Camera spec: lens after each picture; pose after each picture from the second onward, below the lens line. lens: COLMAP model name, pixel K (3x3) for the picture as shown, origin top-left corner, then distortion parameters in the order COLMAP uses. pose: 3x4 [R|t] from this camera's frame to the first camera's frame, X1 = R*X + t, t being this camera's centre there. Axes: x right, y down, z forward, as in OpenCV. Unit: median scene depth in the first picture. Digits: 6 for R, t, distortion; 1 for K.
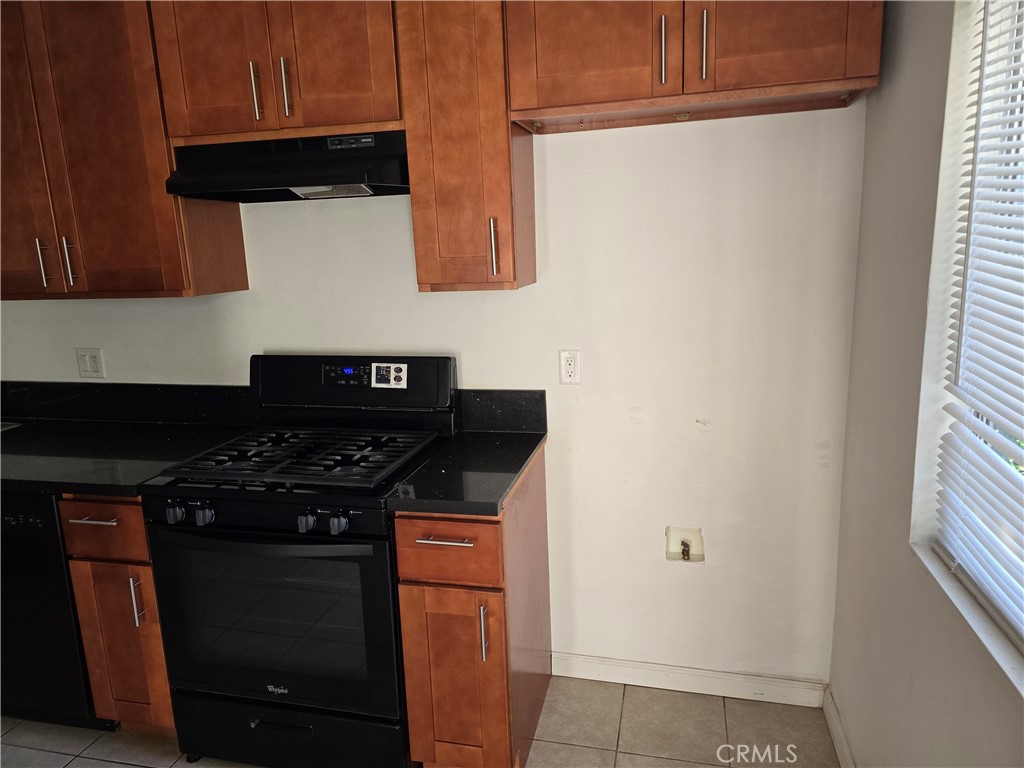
lens RADIAL K [[686.1, 0, 516.5], [0, 686.1, 383.1], [0, 0, 1]] dist [0.063338, -0.057387]
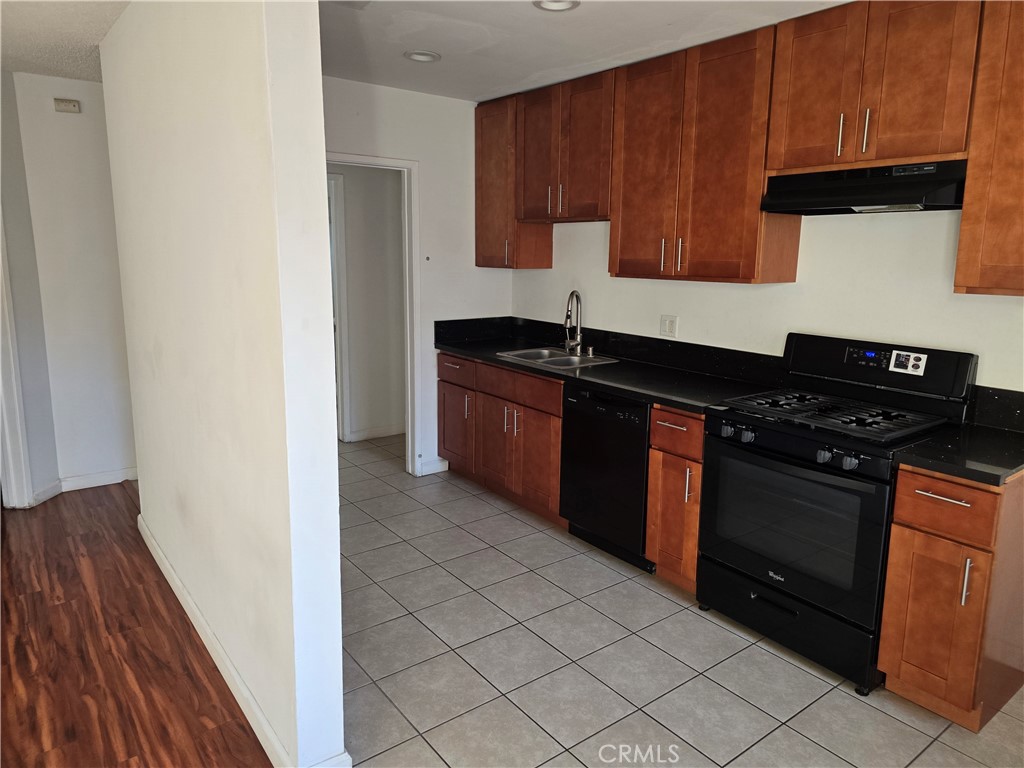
lens RADIAL K [[686.1, 0, 514.9], [0, 686.1, 367.2], [0, 0, 1]] dist [0.063338, -0.057387]
pose [[0.777516, 0.152693, -0.610044, 0.021371], [-0.167113, 0.985363, 0.033646, 0.077317], [0.606253, 0.075786, 0.791653, -0.388645]]
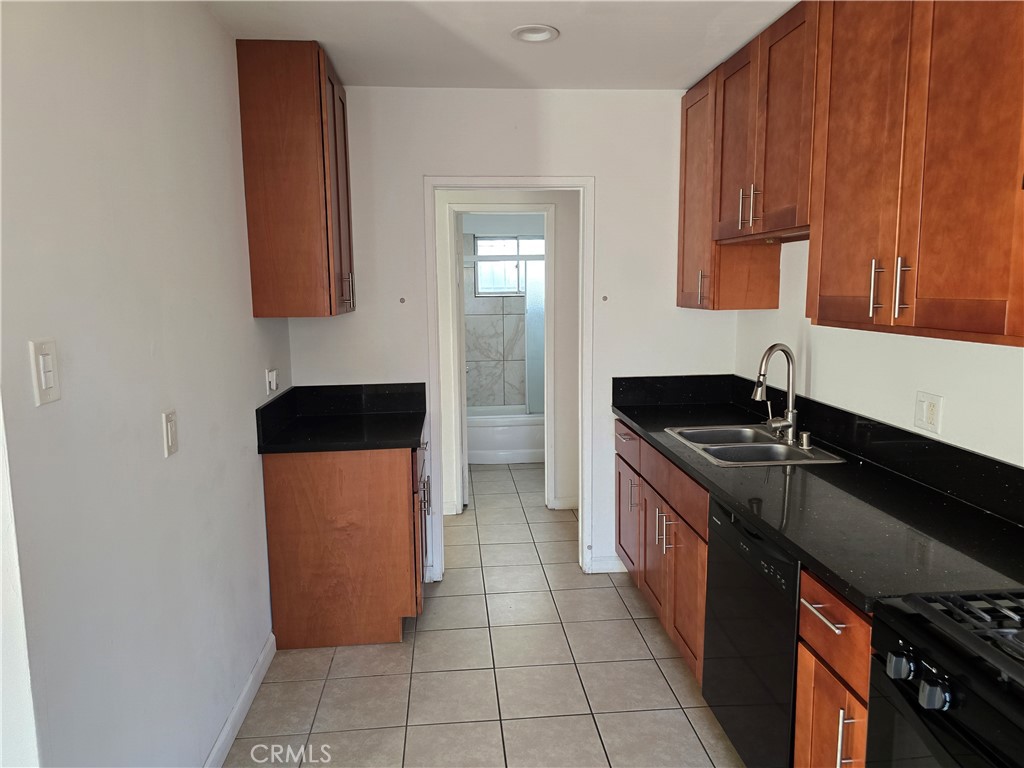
lens RADIAL K [[686.1, 0, 509.7], [0, 686.1, 376.7], [0, 0, 1]] dist [0.063338, -0.057387]
pose [[0.313603, 0.157854, -0.936341, -0.018938], [-0.186864, 0.977062, 0.102134, -0.077994], [0.930986, 0.142939, 0.335907, 0.352694]]
